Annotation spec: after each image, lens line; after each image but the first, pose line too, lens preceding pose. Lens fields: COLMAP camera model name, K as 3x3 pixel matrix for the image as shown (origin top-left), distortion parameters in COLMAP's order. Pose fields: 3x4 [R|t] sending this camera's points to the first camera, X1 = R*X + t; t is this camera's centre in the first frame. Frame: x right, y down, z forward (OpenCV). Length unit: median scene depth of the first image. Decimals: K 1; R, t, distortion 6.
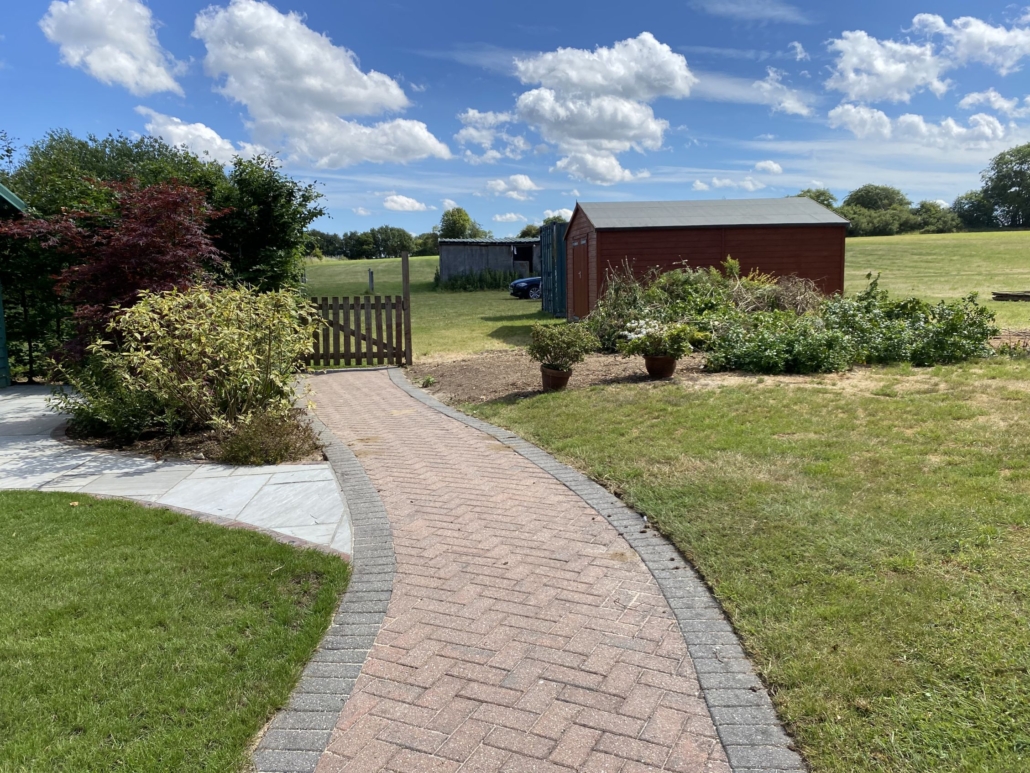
lens RADIAL K [[786.0, 0, 515.0], [0, 786.0, 386.5], [0, 0, 1]] dist [-0.000012, -0.000002]
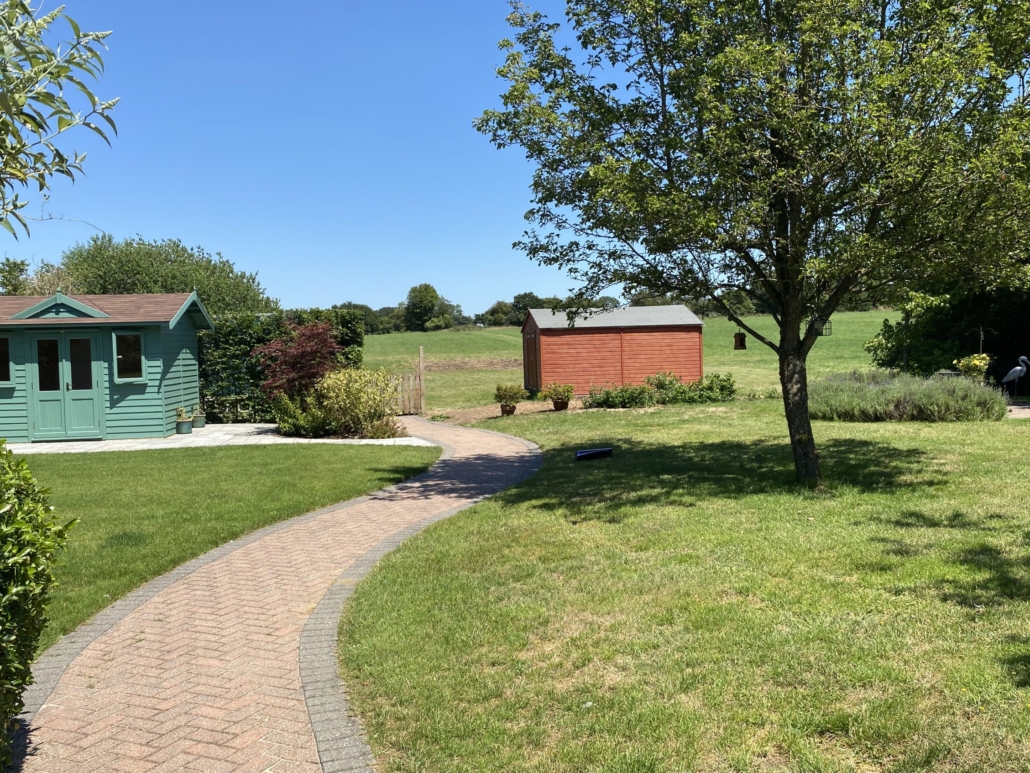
lens RADIAL K [[871.1, 0, 515.0], [0, 871.1, 386.5], [0, 0, 1]] dist [0.000291, -0.000007]
pose [[0.999346, -0.014430, 0.033149, -0.002439], [0.017658, 0.994907, -0.099234, 0.143419], [-0.031548, 0.099754, 0.994512, -1.183364]]
